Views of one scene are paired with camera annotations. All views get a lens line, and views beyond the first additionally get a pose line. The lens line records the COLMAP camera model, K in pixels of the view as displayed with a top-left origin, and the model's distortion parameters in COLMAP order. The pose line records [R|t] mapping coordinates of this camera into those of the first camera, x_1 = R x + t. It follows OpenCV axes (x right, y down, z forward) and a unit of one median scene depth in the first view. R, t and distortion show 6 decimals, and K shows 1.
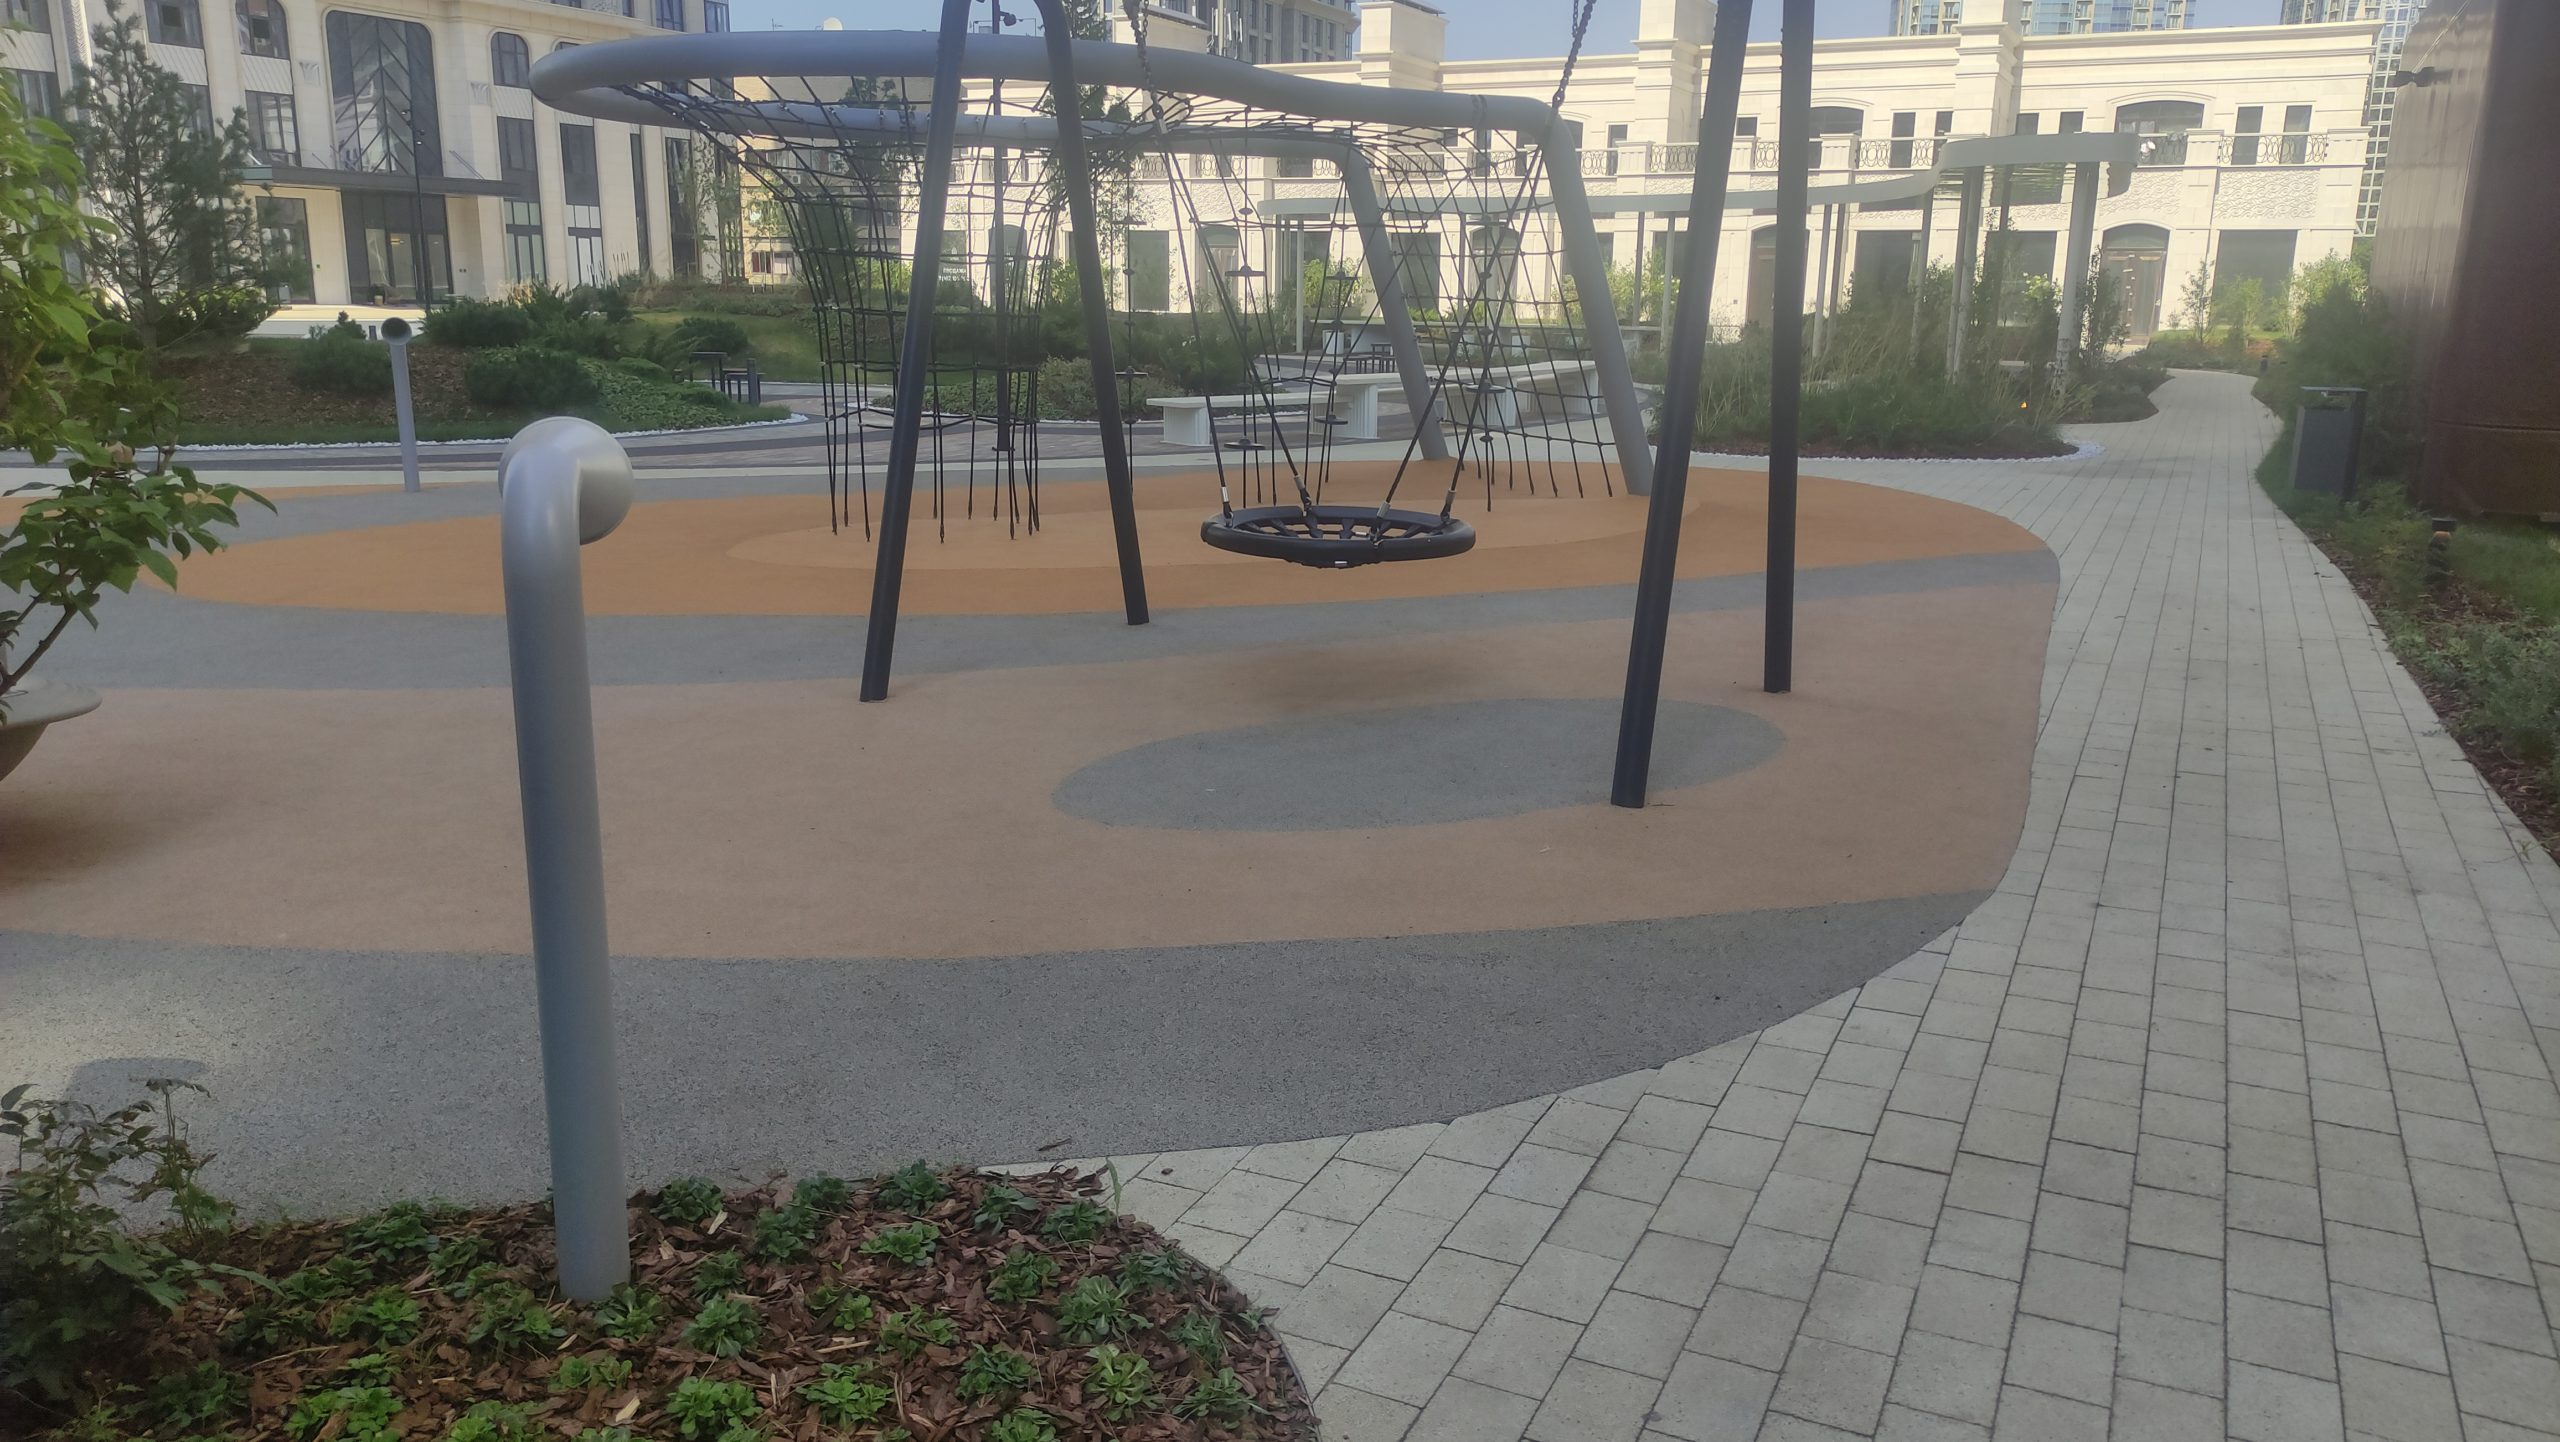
lens RADIAL K [[1899.6, 0, 1280.0], [0, 1899.6, 721.0], [0, 0, 1]] dist [0.005622, -0.048591]
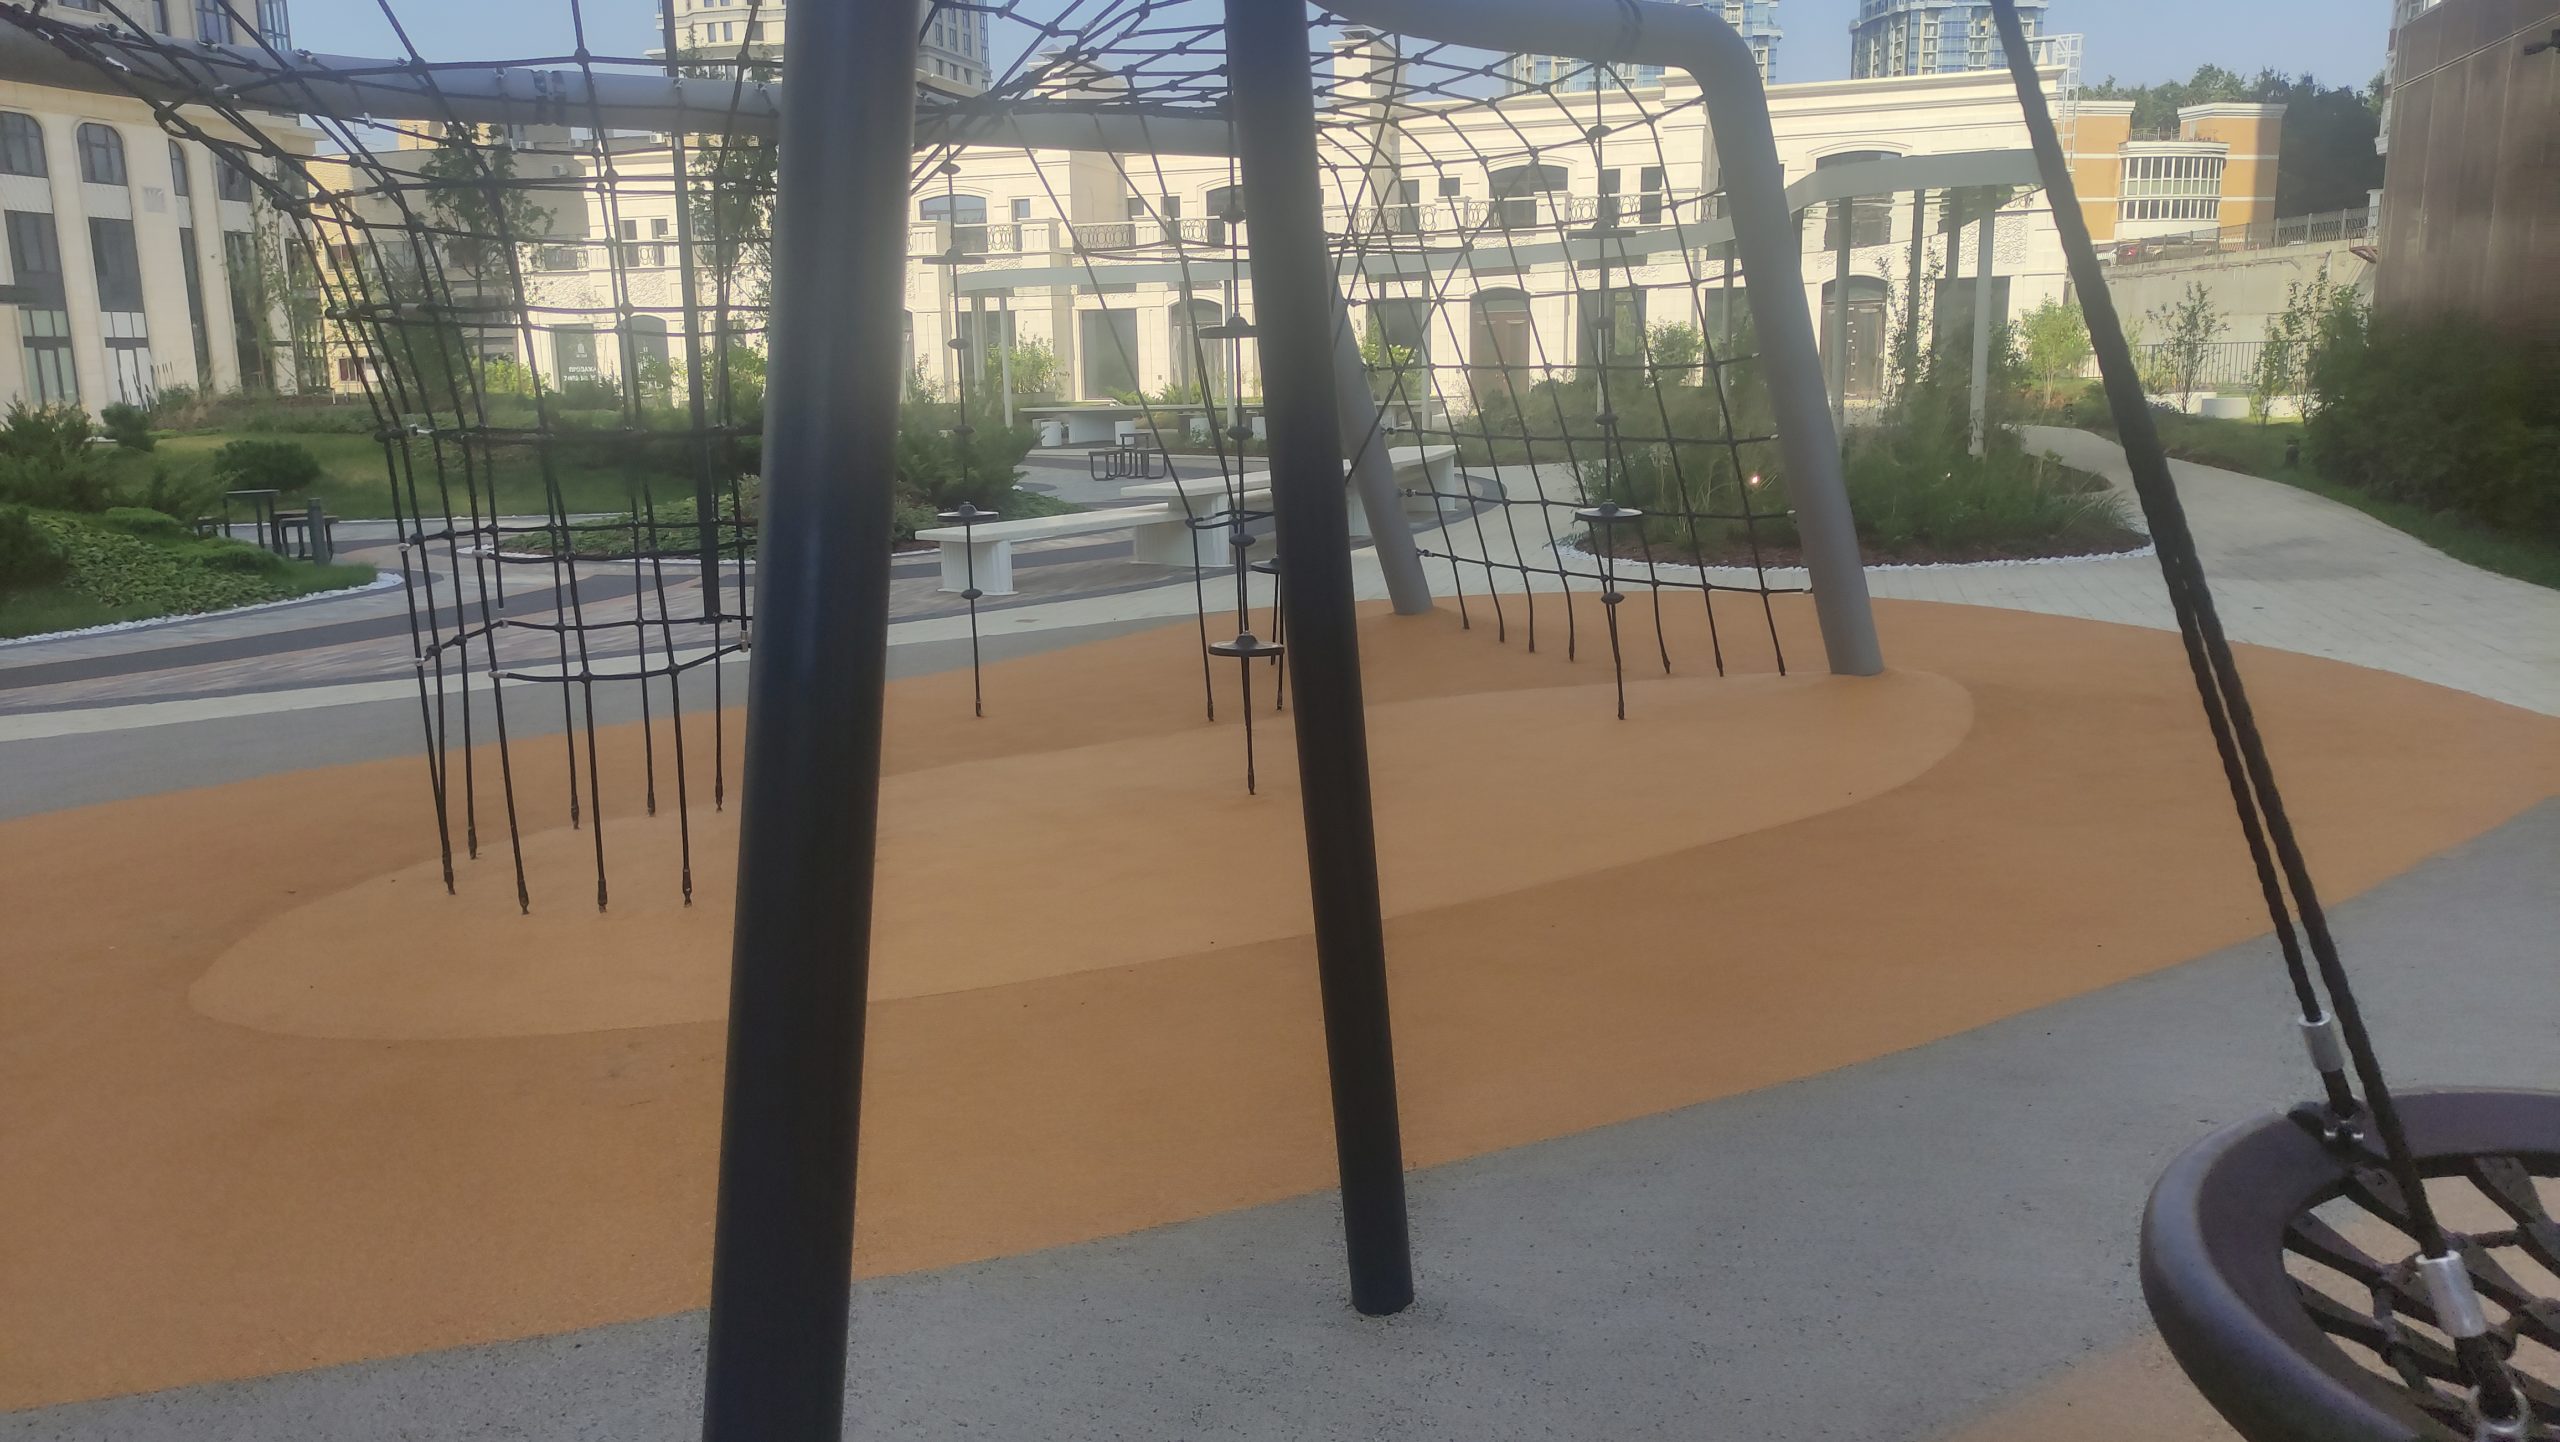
lens RADIAL K [[1899.6, 0, 1280.0], [0, 1899.6, 721.0], [0, 0, 1]] dist [0.005622, -0.048591]
pose [[0.981884, -0.069513, 0.176274, -0.033364], [0.076797, 0.996438, -0.034837, -0.033368], [-0.173224, 0.047744, 0.983724, 0.148493]]
